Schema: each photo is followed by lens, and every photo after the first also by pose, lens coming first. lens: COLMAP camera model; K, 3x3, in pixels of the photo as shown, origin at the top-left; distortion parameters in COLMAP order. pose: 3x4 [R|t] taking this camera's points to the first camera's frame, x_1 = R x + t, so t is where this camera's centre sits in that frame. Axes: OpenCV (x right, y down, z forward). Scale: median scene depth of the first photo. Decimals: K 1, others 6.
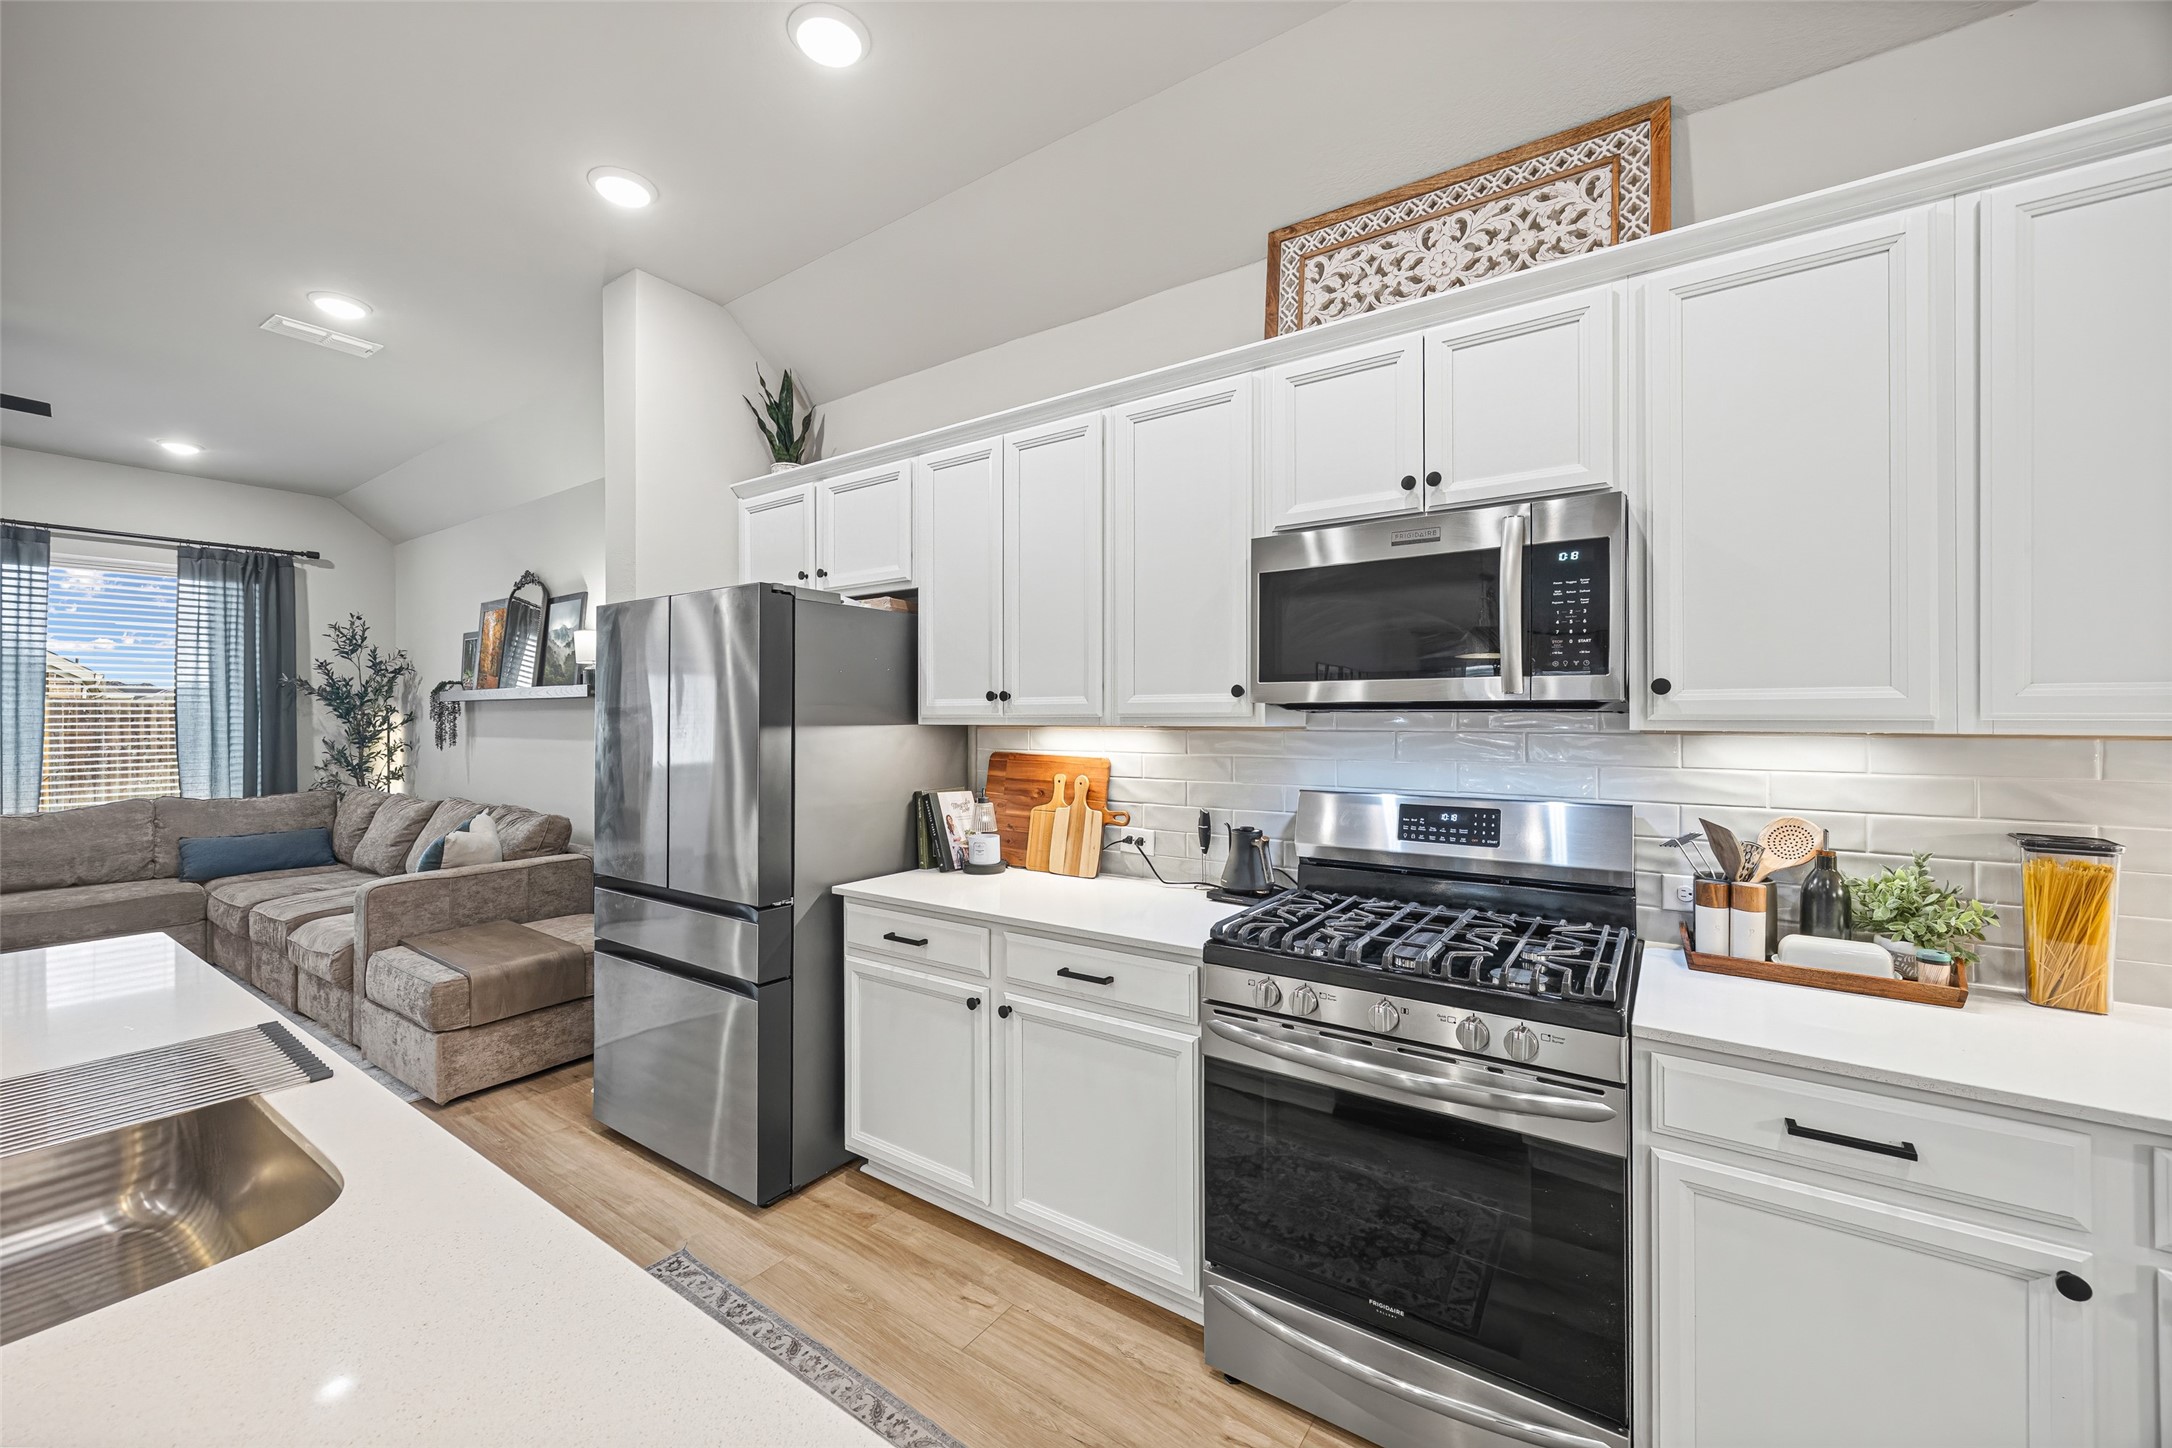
lens RADIAL K [[847.7, 0, 1074.1], [0, 847.7, 715.2], [0, 0, 1]] dist [0.002053, -0.001176]
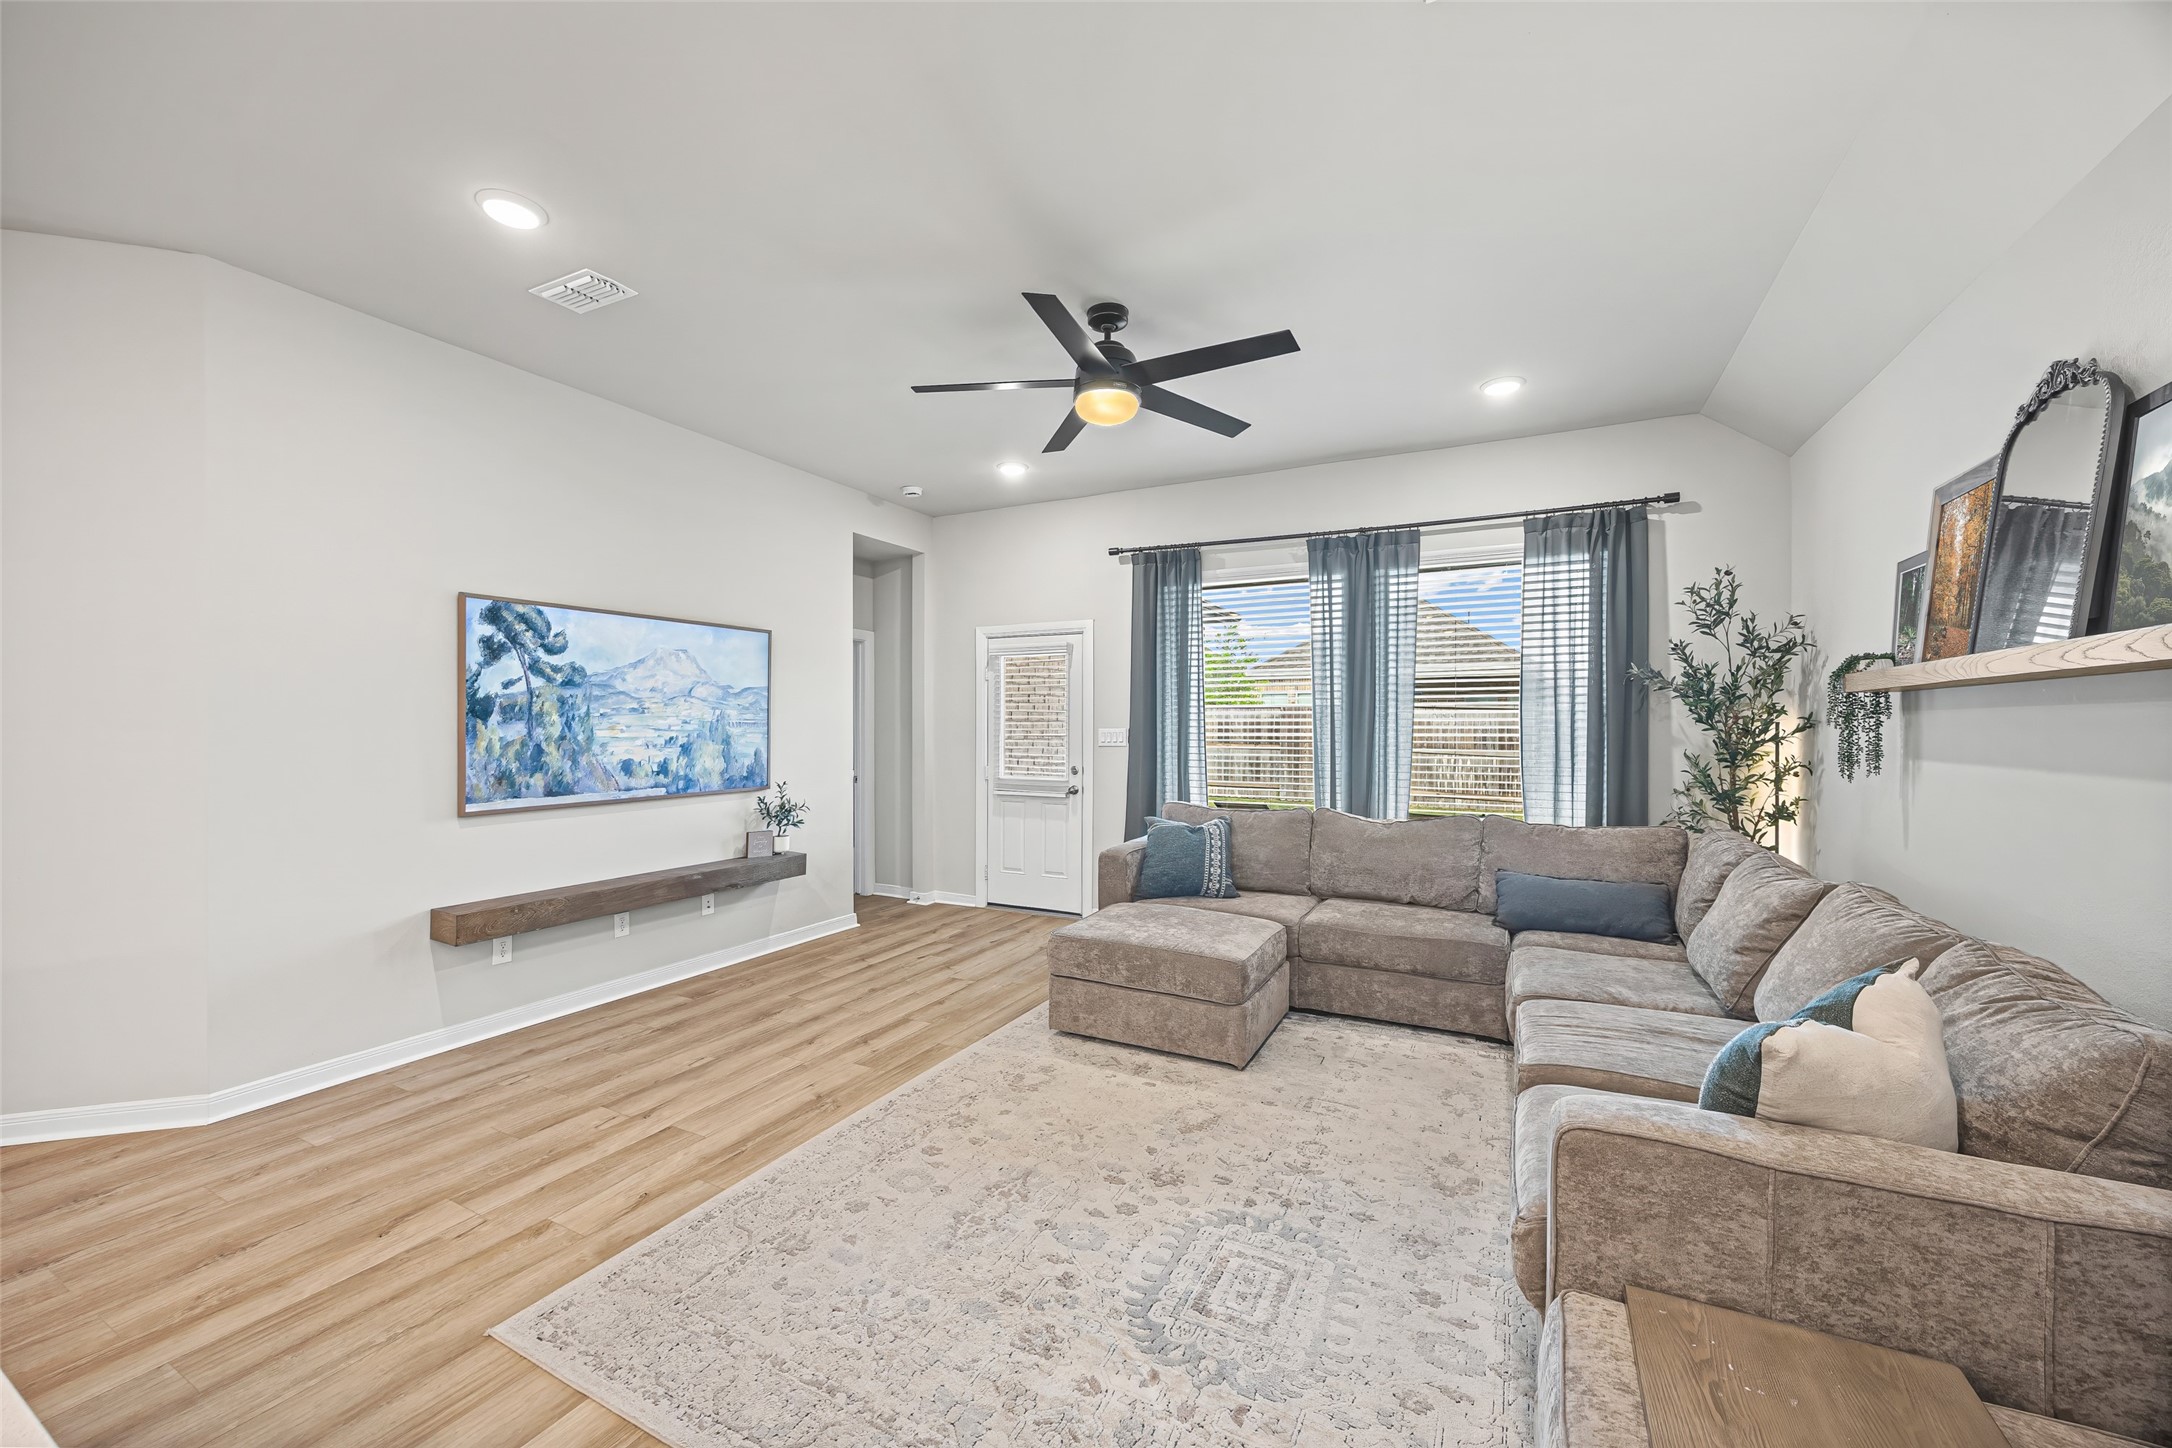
lens RADIAL K [[831.2, 0, 1077.3], [0, 831.2, 724.3], [0, 0, 1]] dist [-0.000461, -0.000120]
pose [[0.130686, 0.003475, -0.991418, -0.561919], [-0.001491, 0.999993, 0.003308, 0.006531], [0.991423, 0.001046, 0.130690, 0.873964]]
